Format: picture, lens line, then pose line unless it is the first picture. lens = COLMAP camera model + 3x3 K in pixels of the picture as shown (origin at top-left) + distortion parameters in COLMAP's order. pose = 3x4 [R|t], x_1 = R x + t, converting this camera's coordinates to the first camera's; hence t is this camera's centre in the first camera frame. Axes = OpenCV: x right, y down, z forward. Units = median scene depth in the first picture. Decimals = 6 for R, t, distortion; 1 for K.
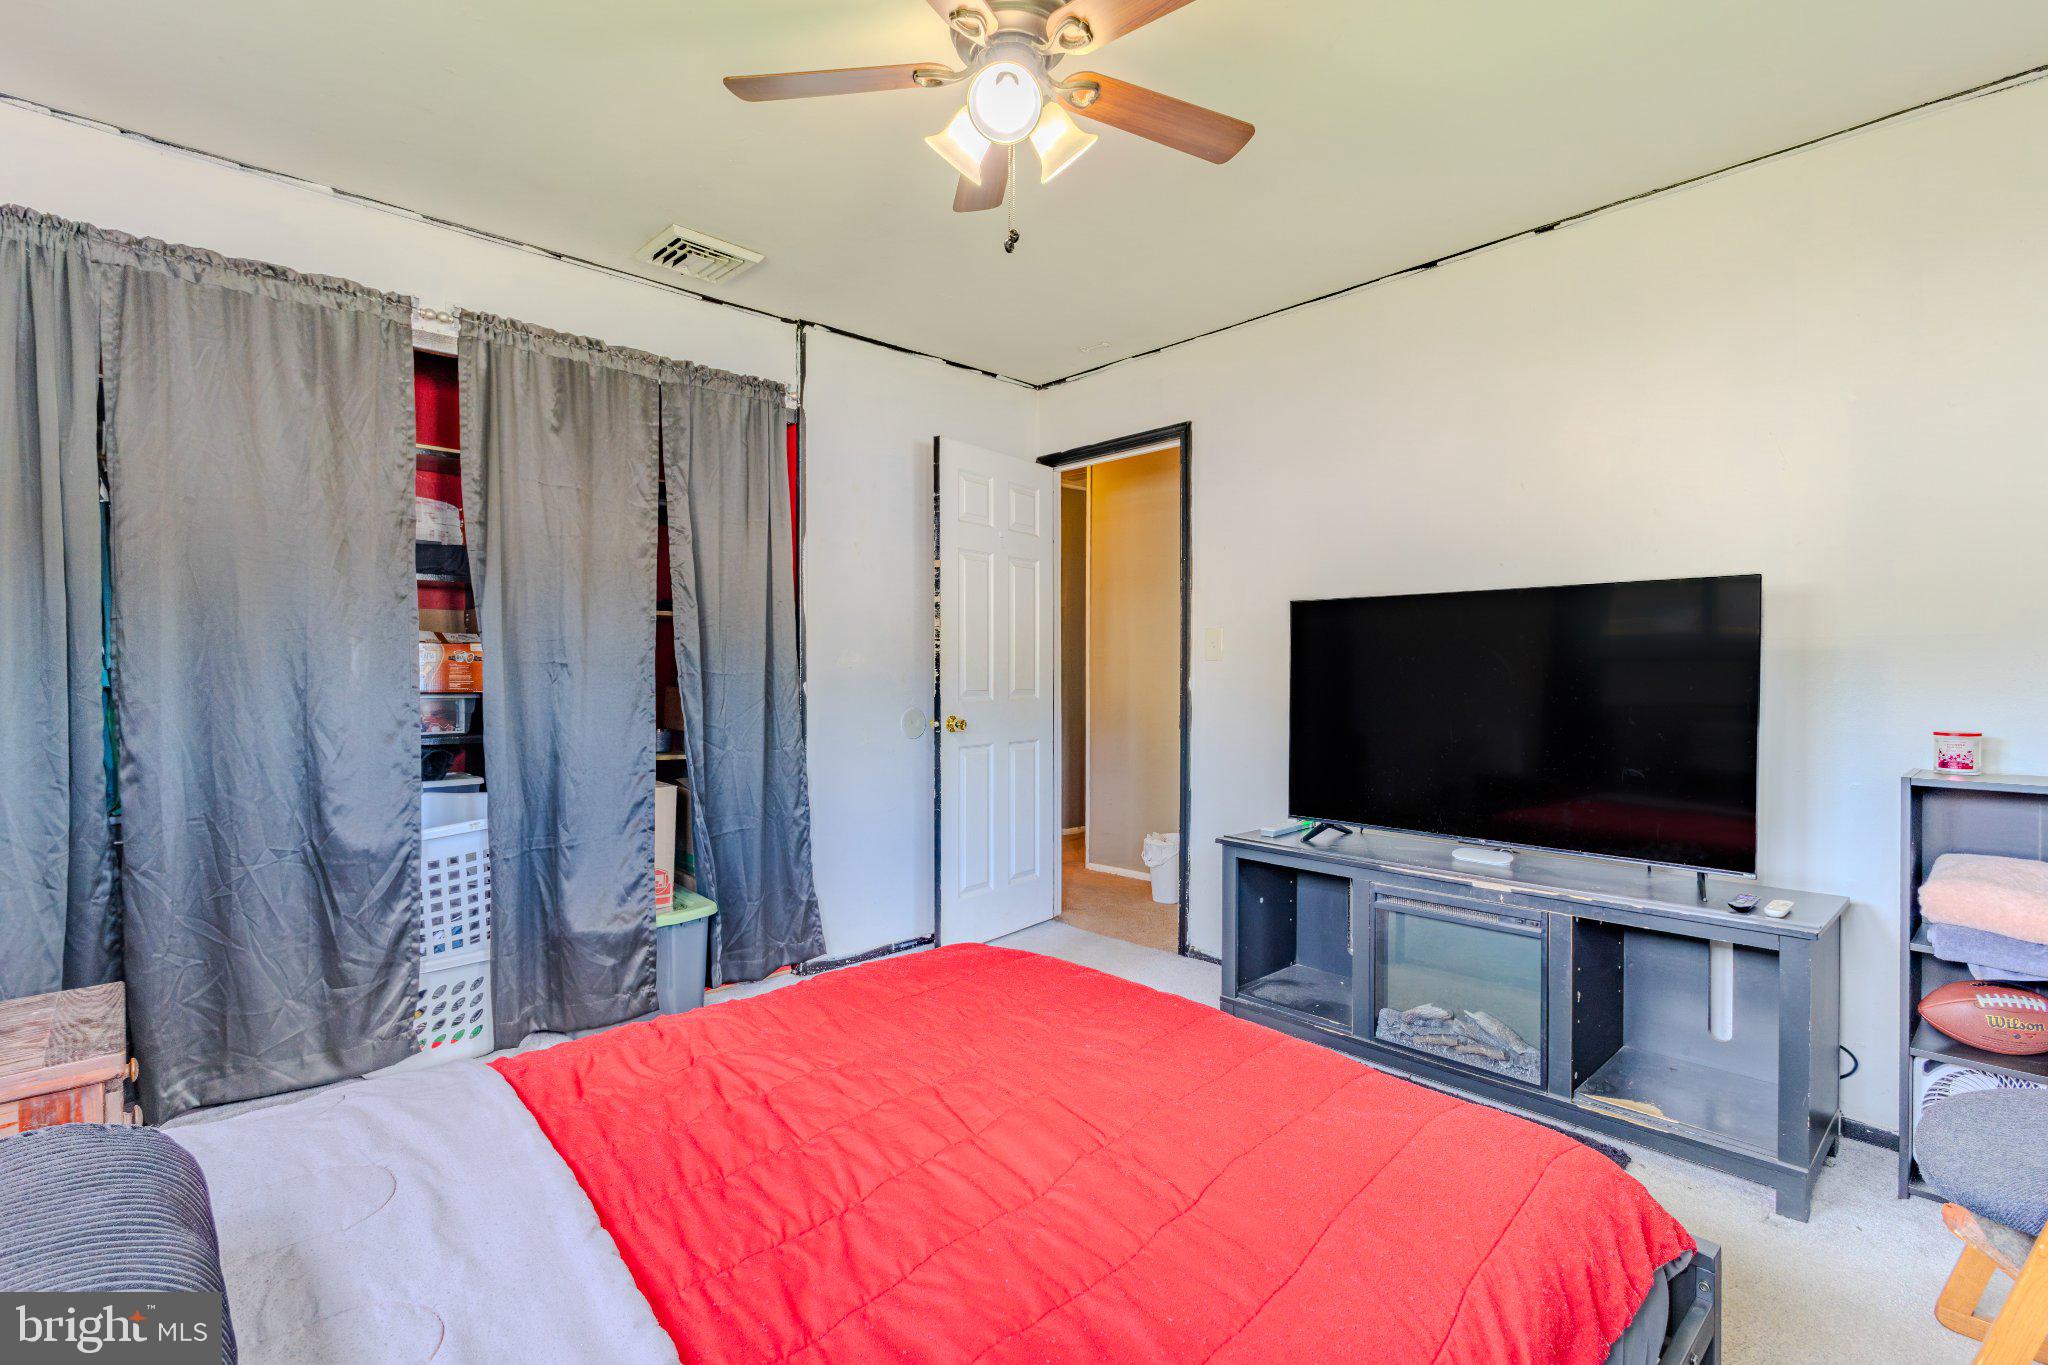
lens RADIAL K [[943.5, 0, 1021.8], [0, 943.5, 674.8], [0, 0, 1]] dist [0.001927, 0.000104]
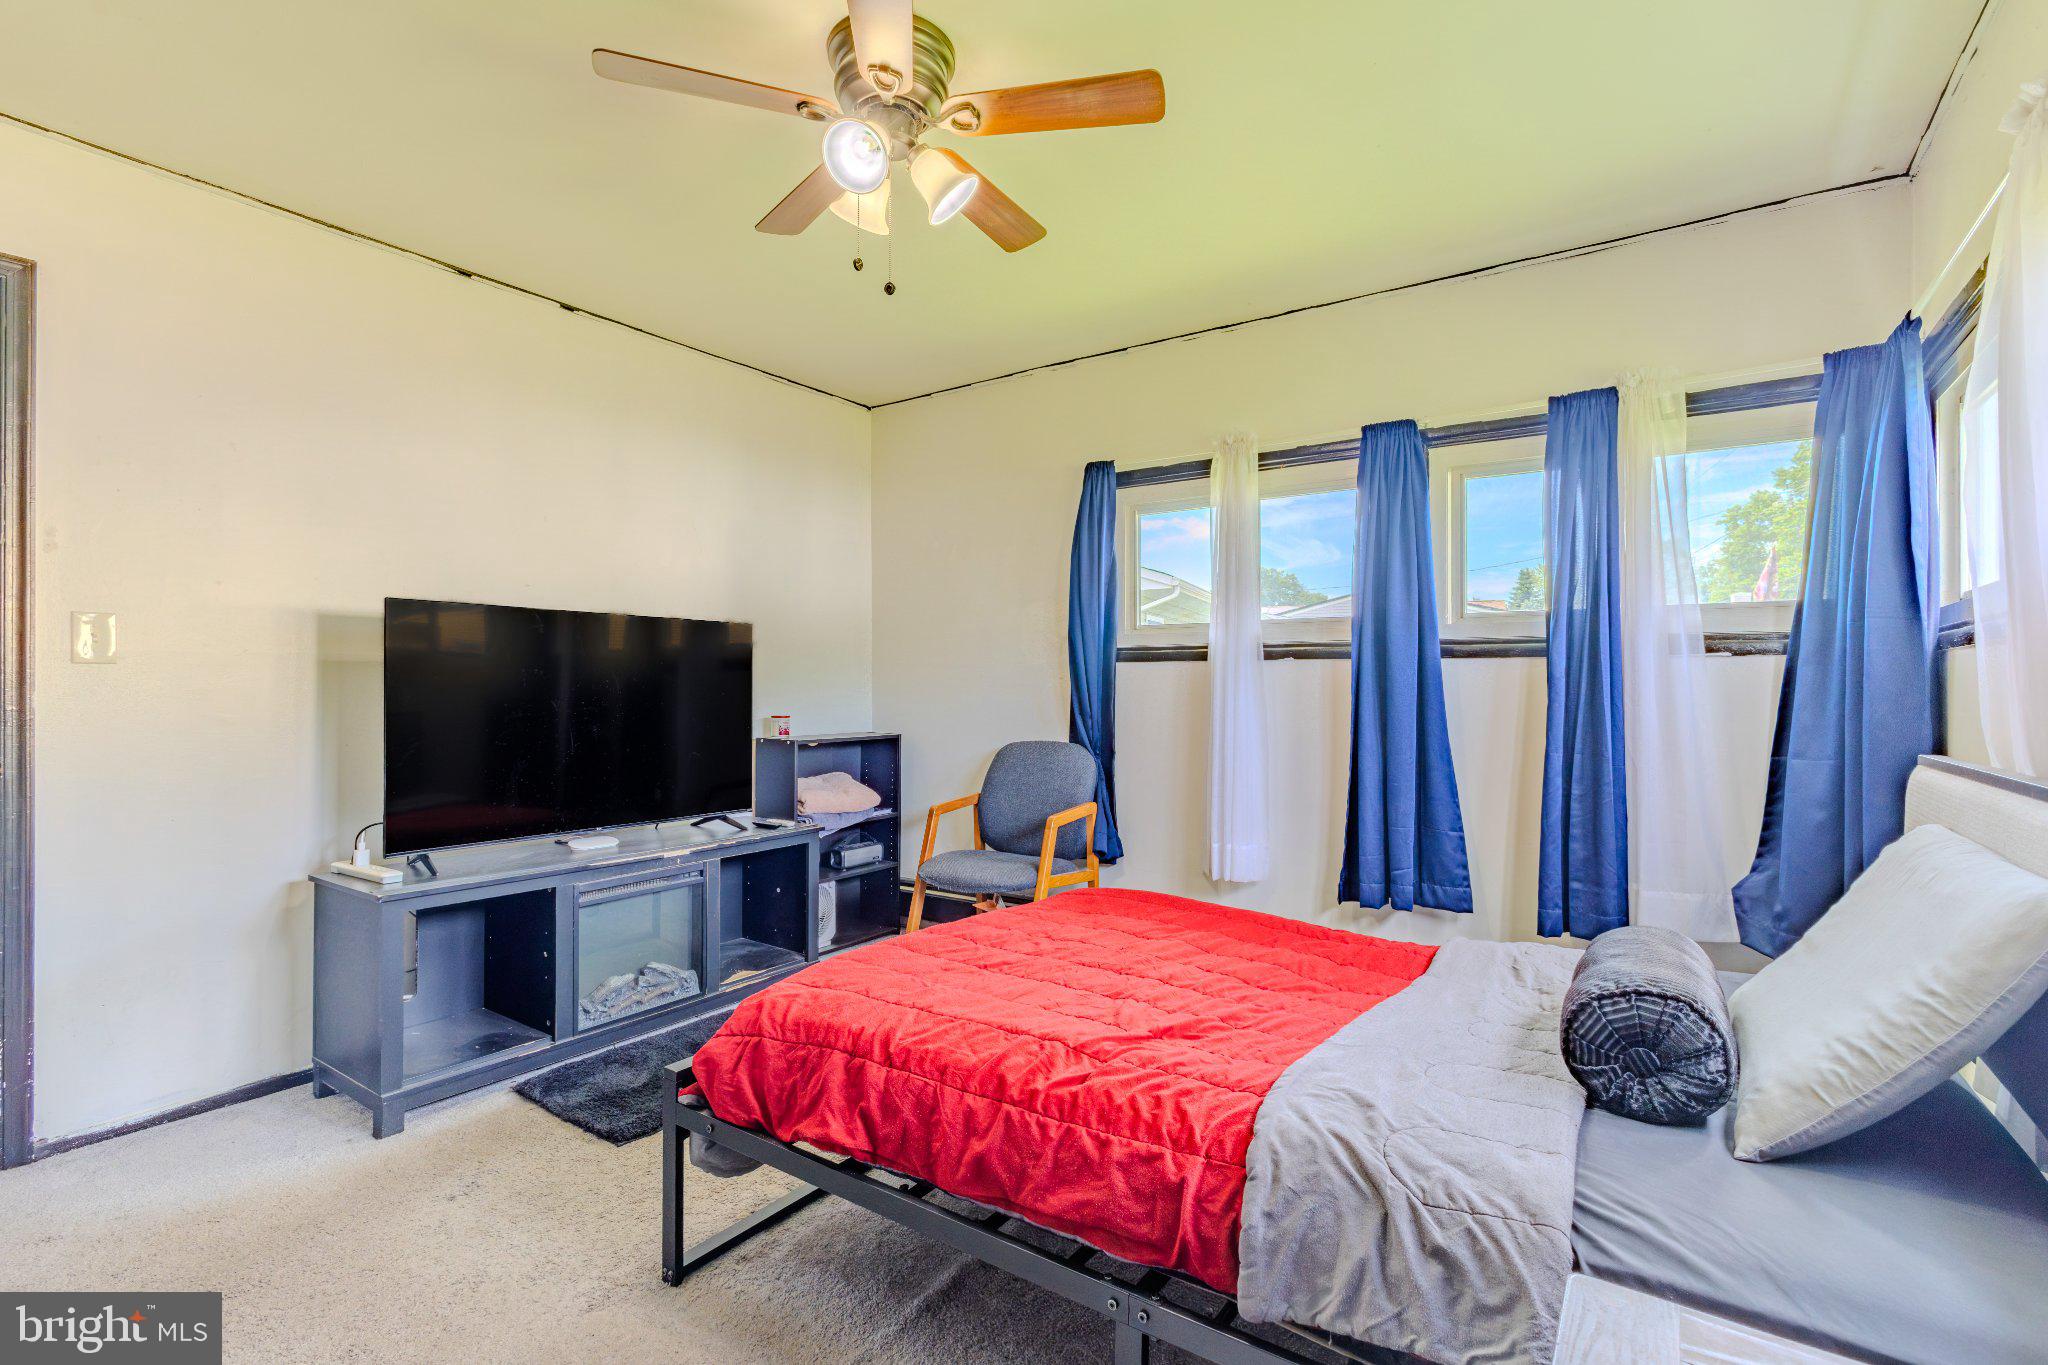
lens RADIAL K [[979.1, 0, 1018.2], [0, 979.1, 684.3], [0, 0, 1]] dist [-0.016428, 0.005325]
pose [[-0.199456, 0.003695, 0.979900, -0.812772], [0.007680, 0.999968, -0.002207, 0.005222], [-0.979877, 0.007086, -0.199478, 0.760864]]
